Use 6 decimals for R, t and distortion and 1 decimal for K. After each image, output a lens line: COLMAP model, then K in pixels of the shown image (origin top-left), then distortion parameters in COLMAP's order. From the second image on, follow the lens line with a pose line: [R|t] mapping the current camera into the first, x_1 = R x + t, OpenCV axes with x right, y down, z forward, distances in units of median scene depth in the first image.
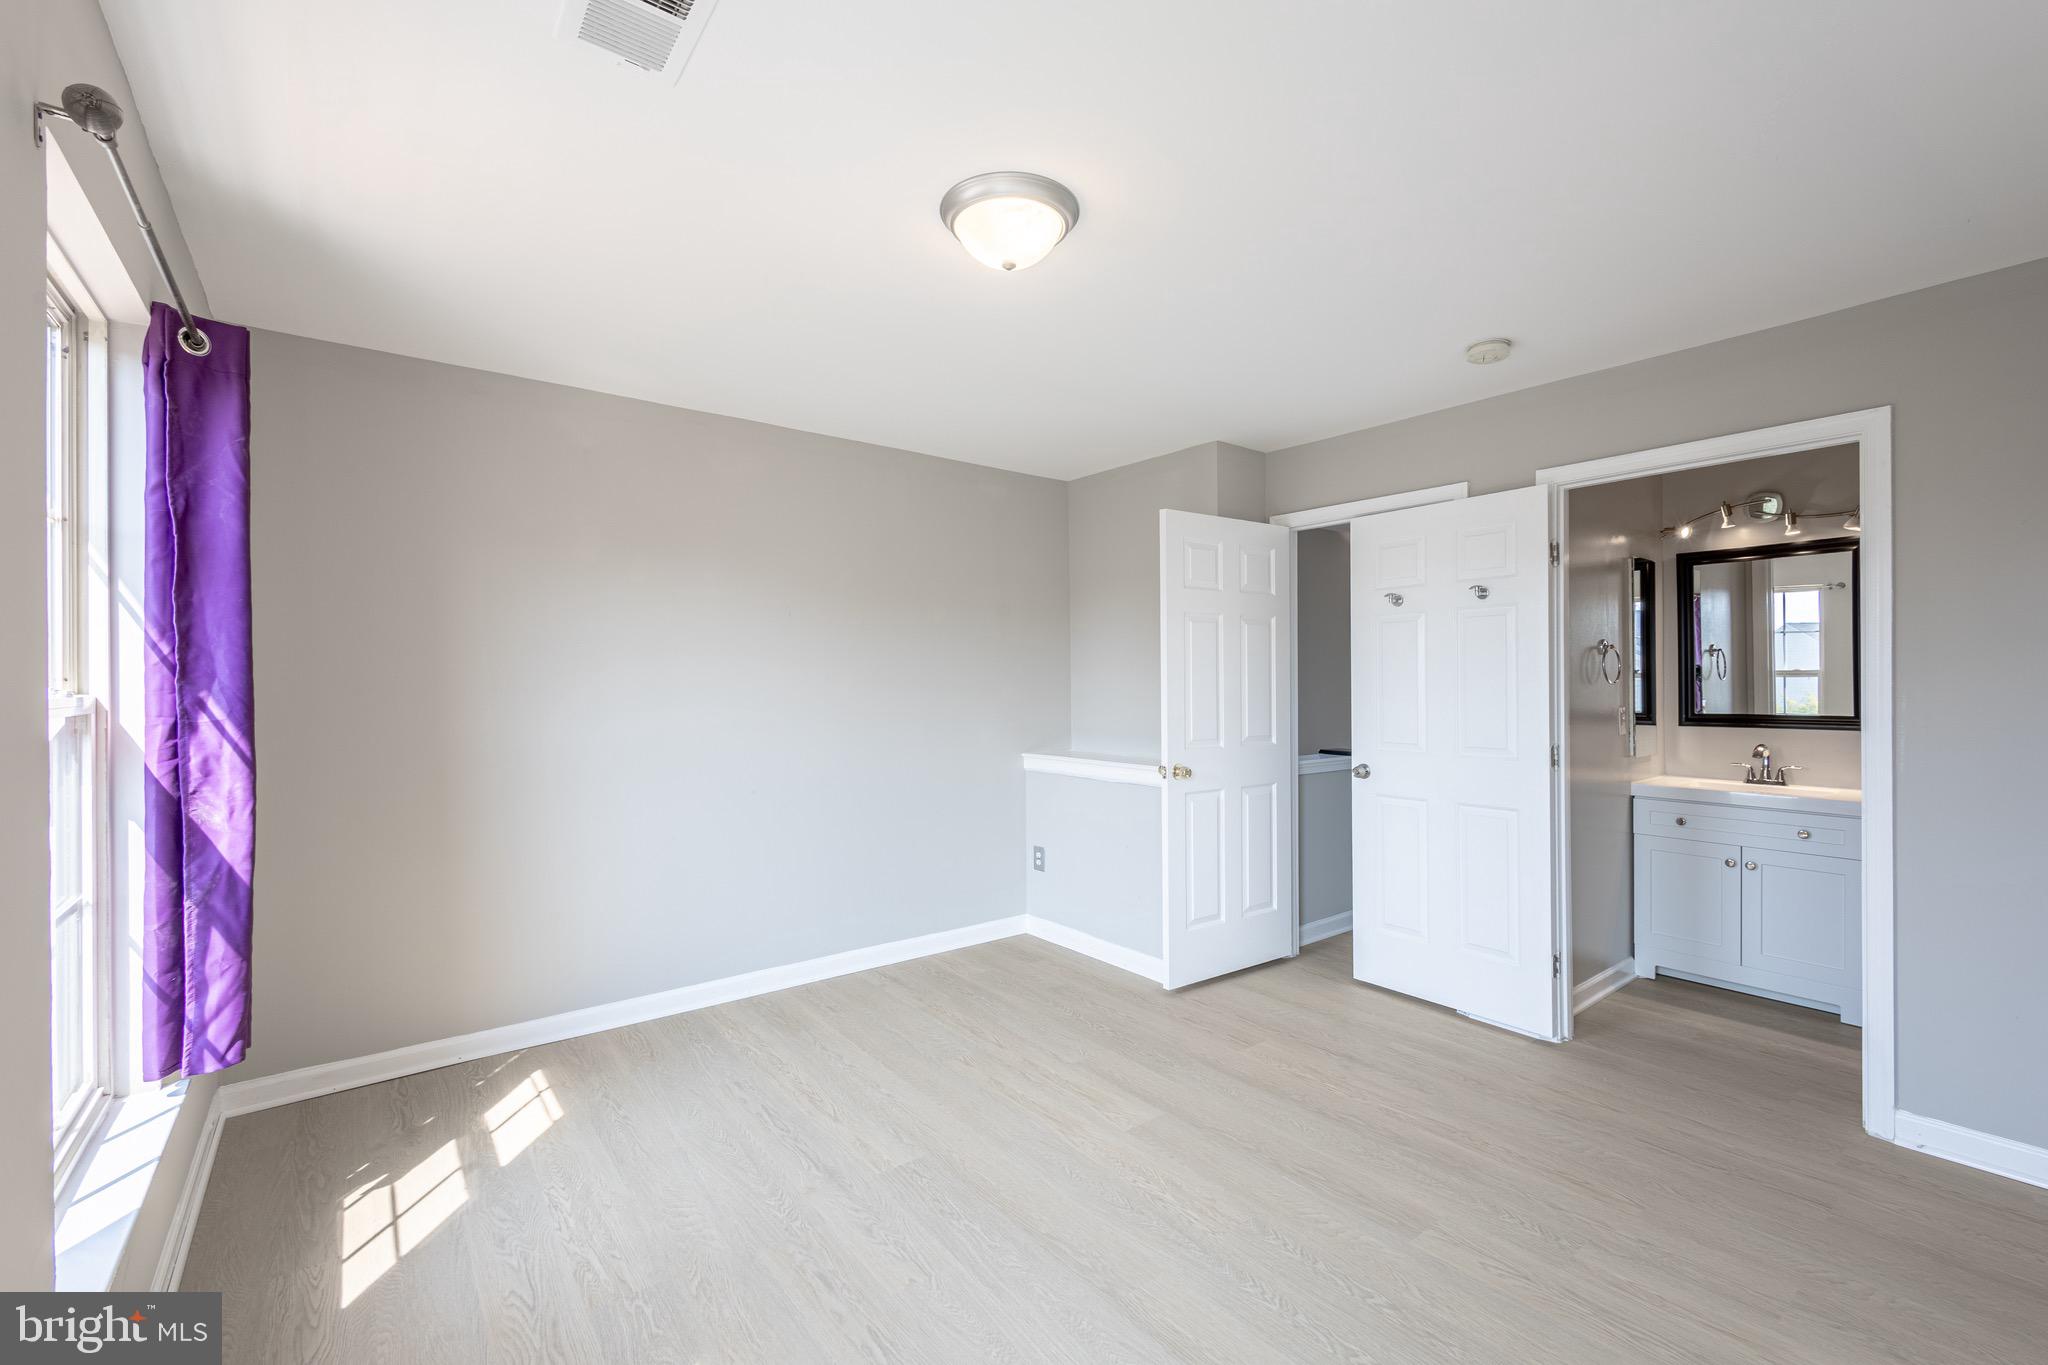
lens RADIAL K [[870.9, 0, 1056.0], [0, 870.9, 682.3], [0, 0, 1]] dist [0.000377, -0.000615]
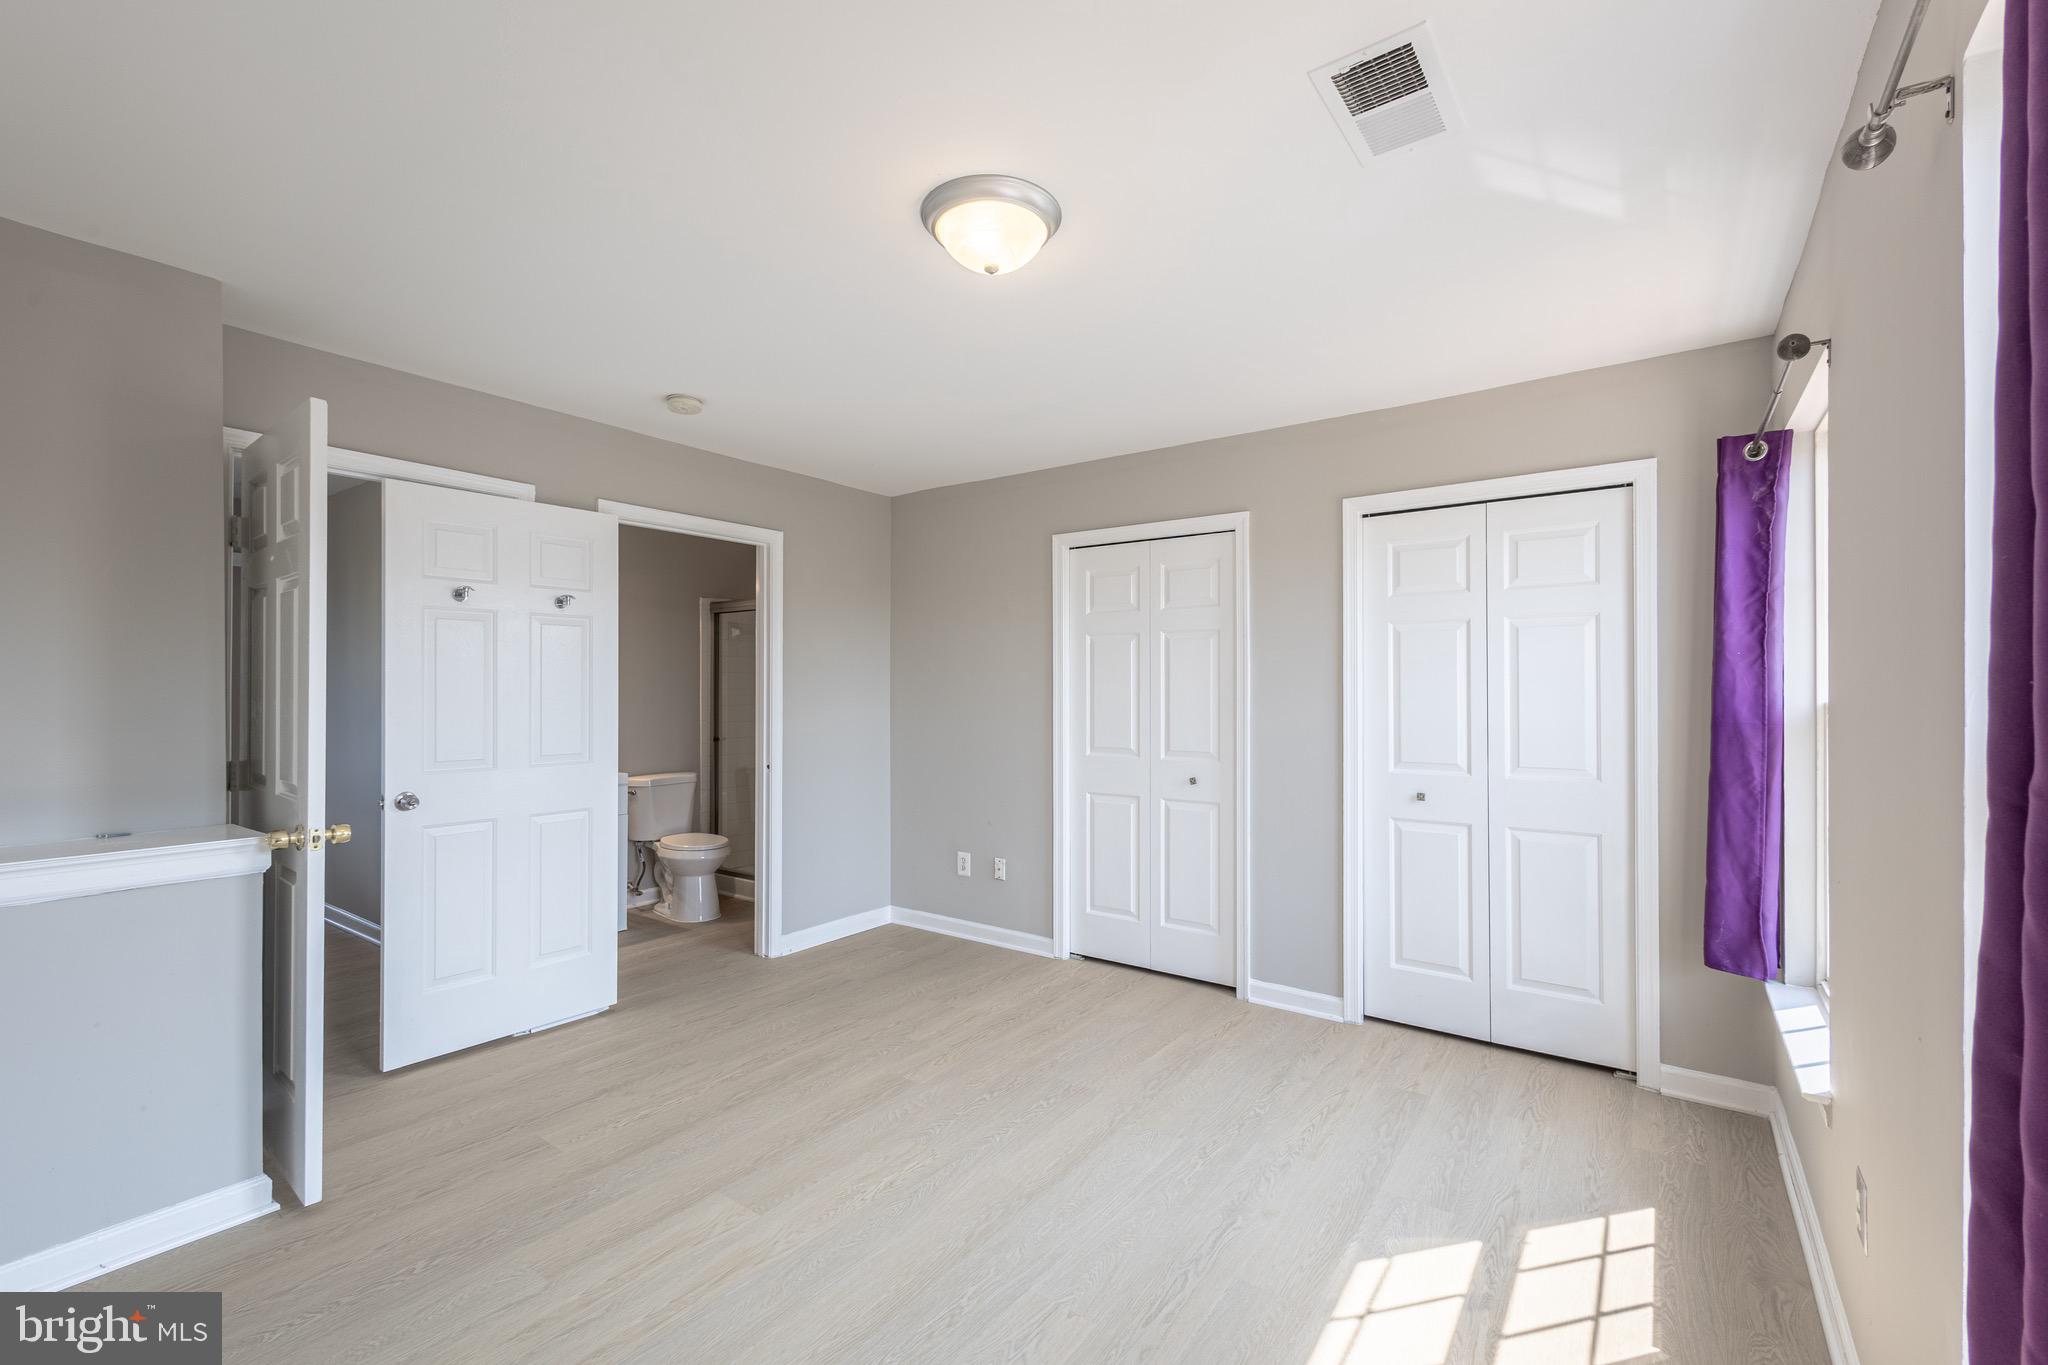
lens RADIAL K [[881.4, 0, 979.5], [0, 881.4, 683.4], [0, 0, 1]] dist [-0.004273, -0.000526]
pose [[-0.244104, 0.011917, 0.969676, -0.690199], [0.001059, 0.999927, -0.012022, 0.006388], [-0.969748, -0.001908, -0.244099, 0.855533]]
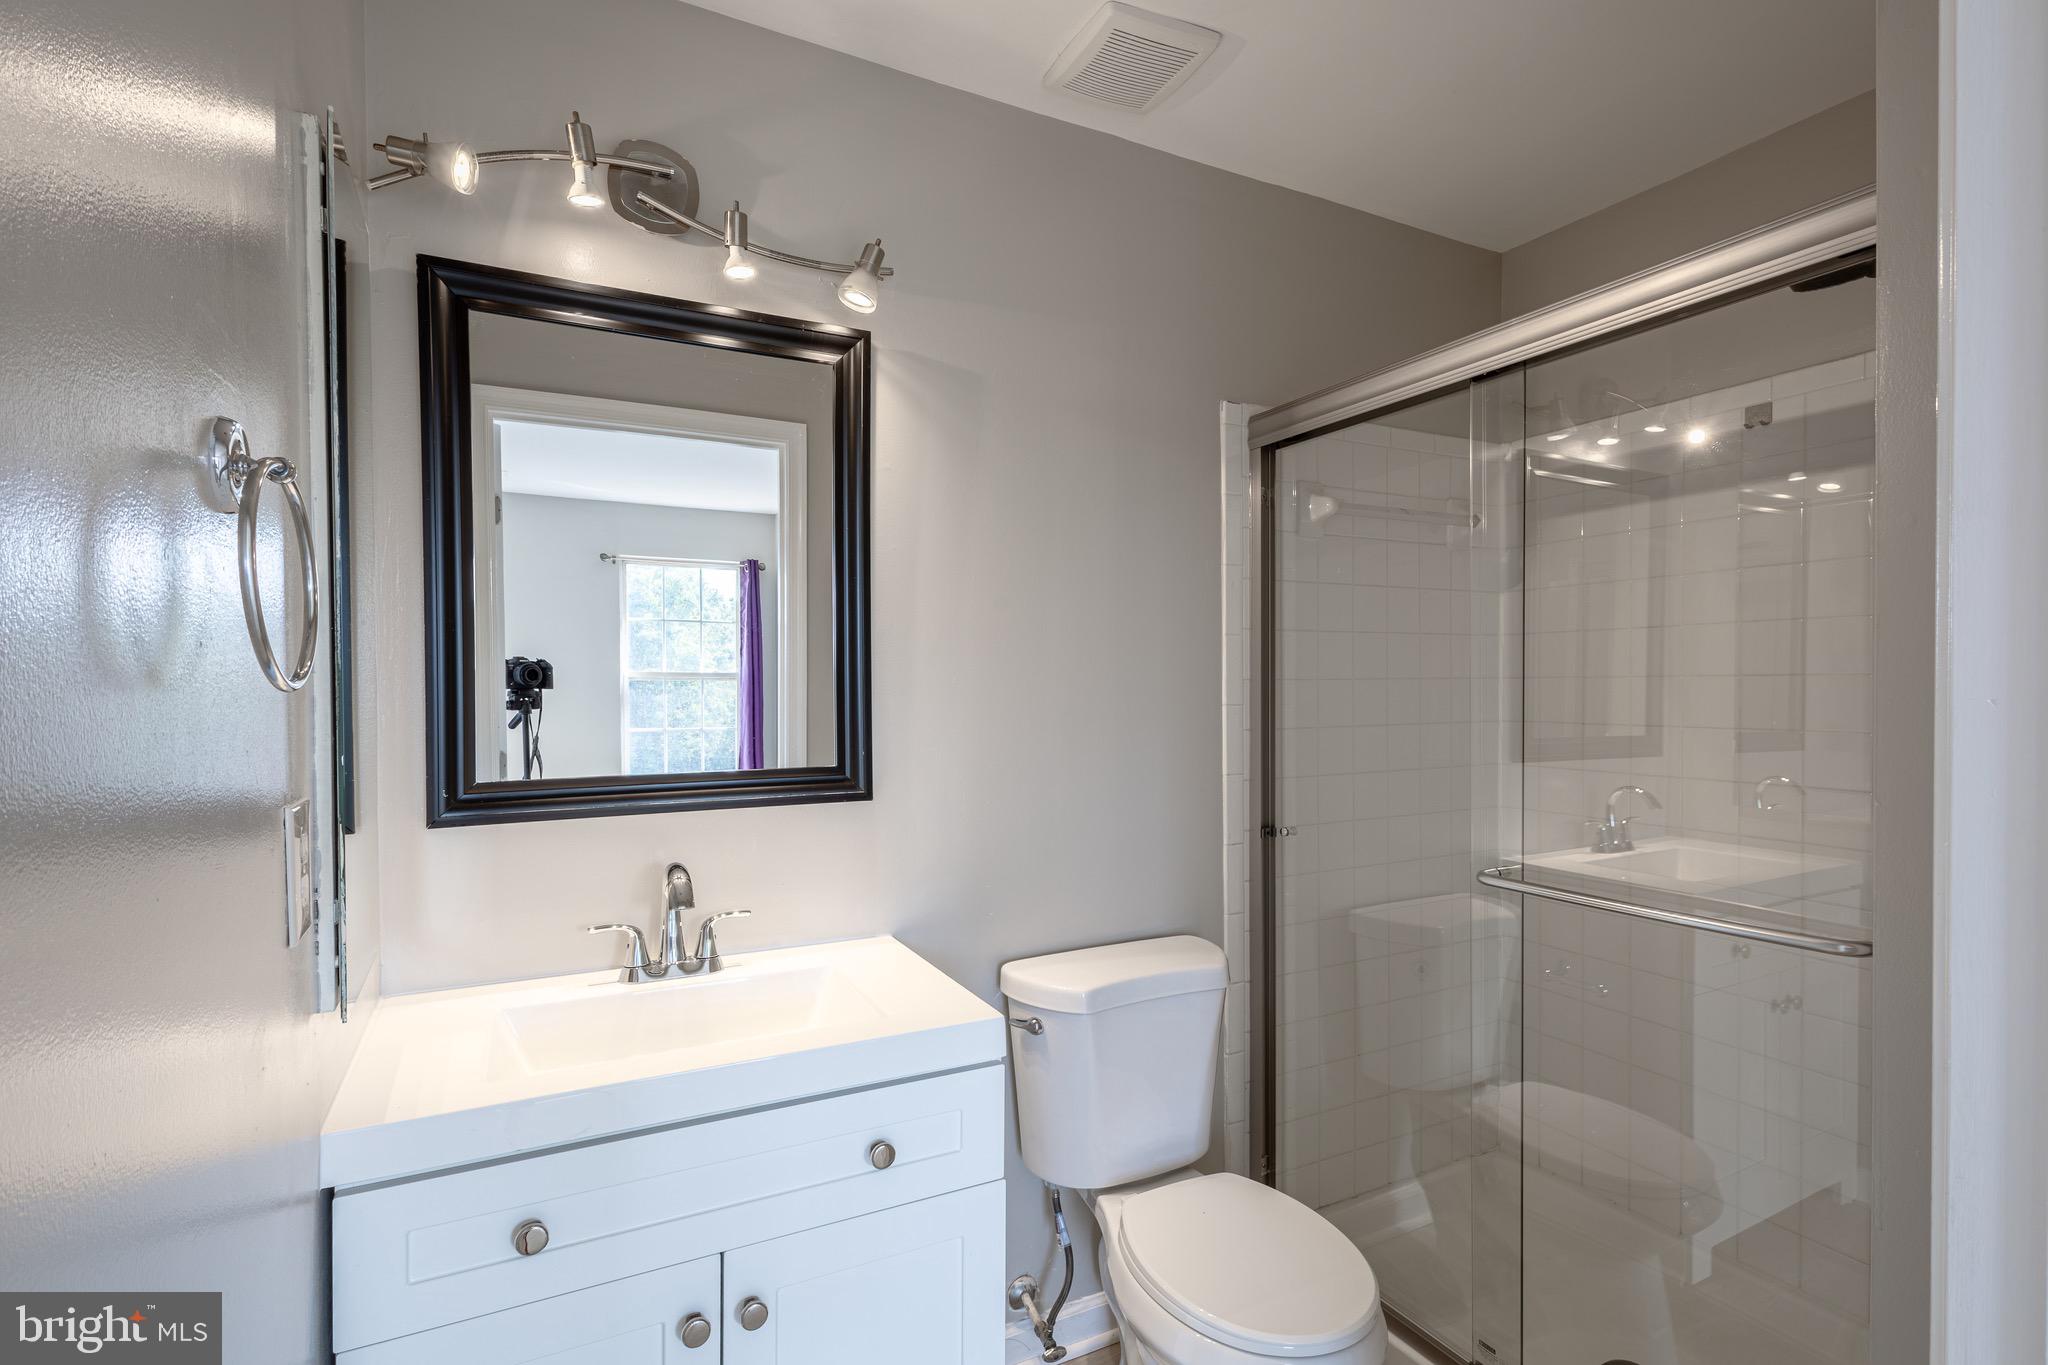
lens RADIAL K [[935.7, 0, 968.9], [0, 935.7, 693.4], [0, 0, 1]] dist [0.001626, 0.000062]
pose [[0.209212, 0.001829, 0.977869, 0.590904], [0.003648, 0.999990, -0.002651, 0.006729], [-0.977864, 0.004122, 0.209203, 1.010945]]
